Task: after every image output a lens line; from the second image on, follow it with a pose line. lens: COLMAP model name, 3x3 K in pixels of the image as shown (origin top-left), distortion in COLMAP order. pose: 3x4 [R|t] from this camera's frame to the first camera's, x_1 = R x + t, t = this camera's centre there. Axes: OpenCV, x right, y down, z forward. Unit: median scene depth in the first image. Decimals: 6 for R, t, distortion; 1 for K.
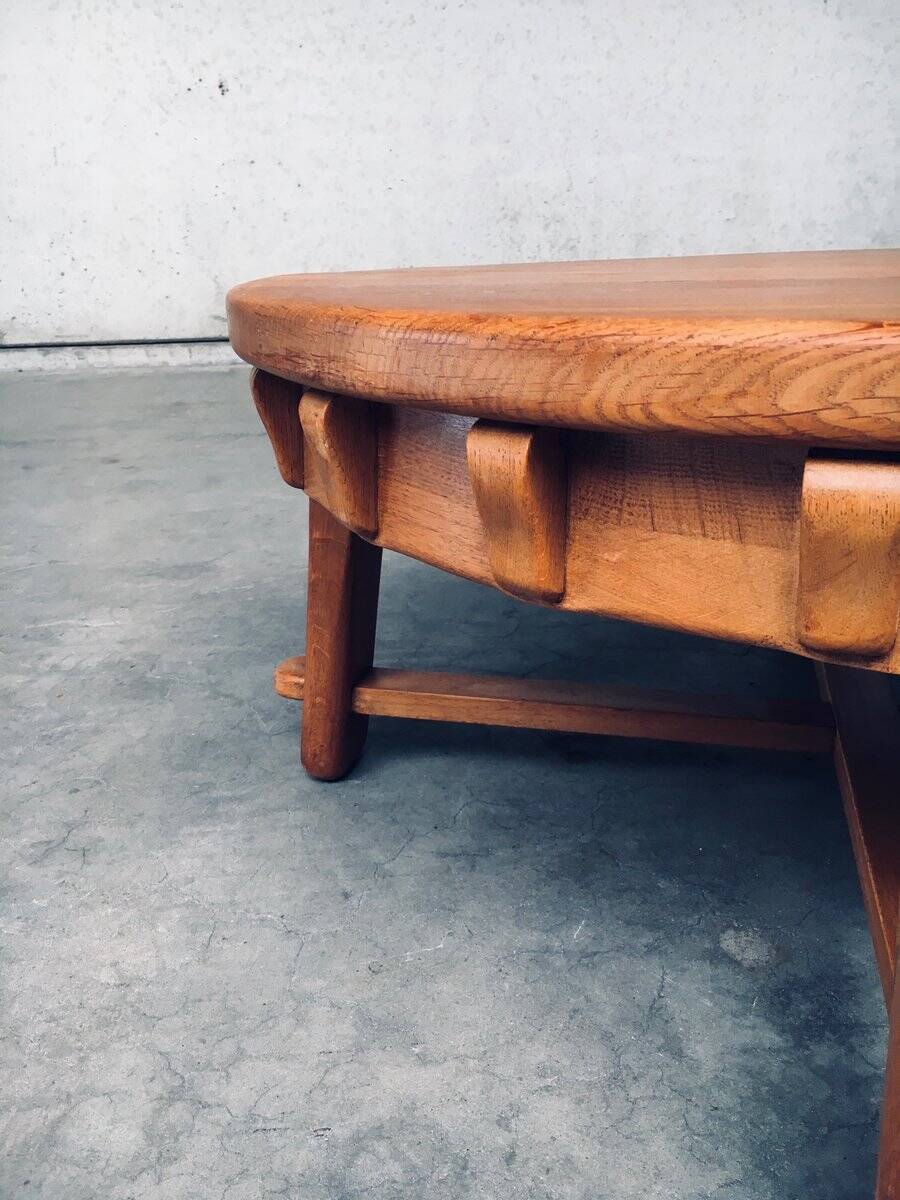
lens RADIAL K [[1030.8, 0, 450.7], [0, 1030.8, 603.4], [0, 0, 1]] dist [0.080918, -0.127089]
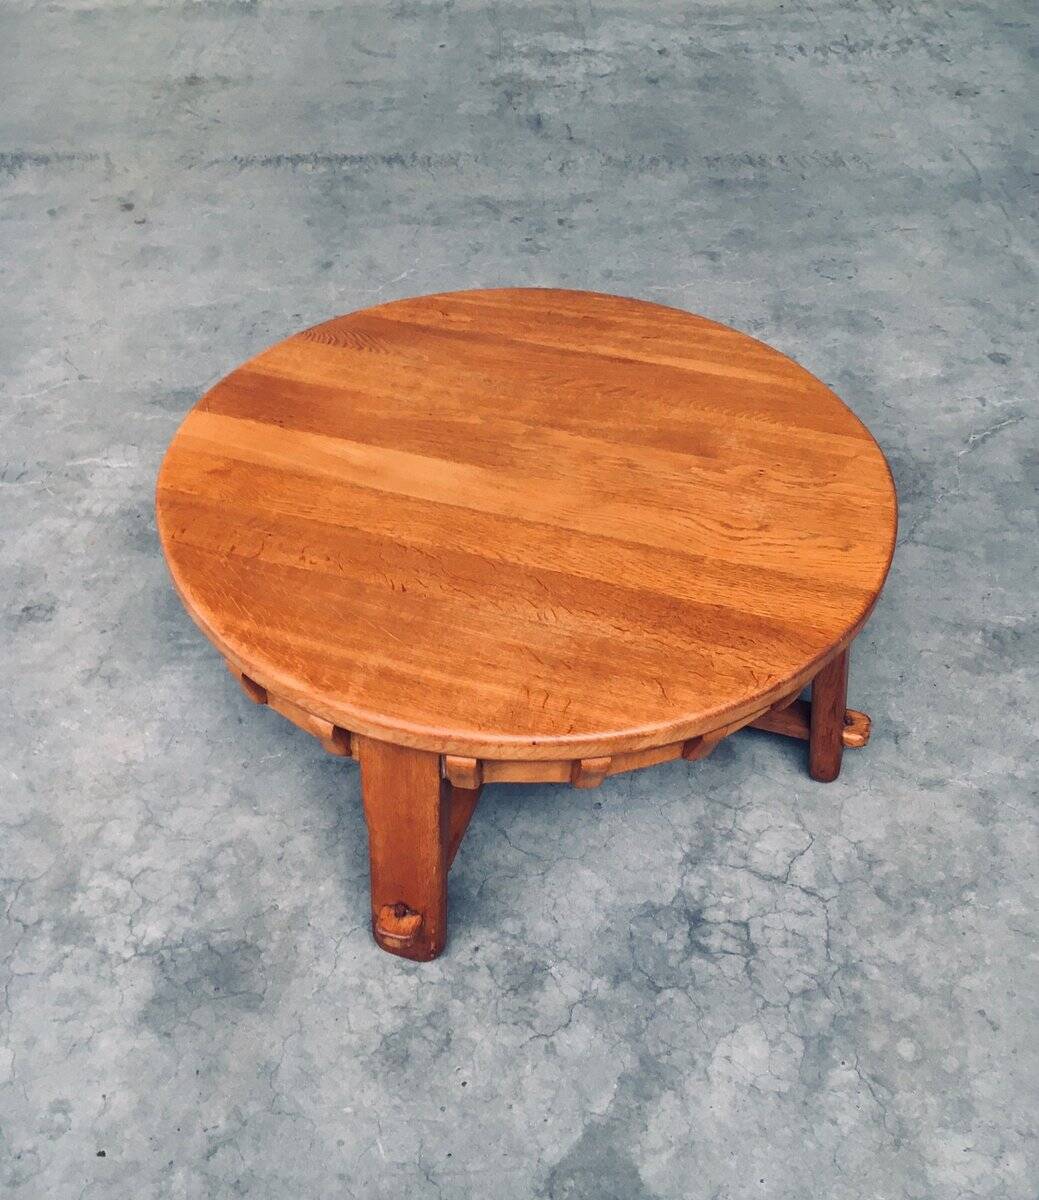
lens RADIAL K [[1243.7, 0, 510.5], [0, 1243.7, 532.1], [0, 0, 1]] dist [0.094413, -0.145494]
pose [[0.996890, 0.068257, -0.039398, 0.256125], [-0.049957, 0.933920, 0.353973, -0.490905], [0.060956, -0.350904, 0.934425, -0.569168]]
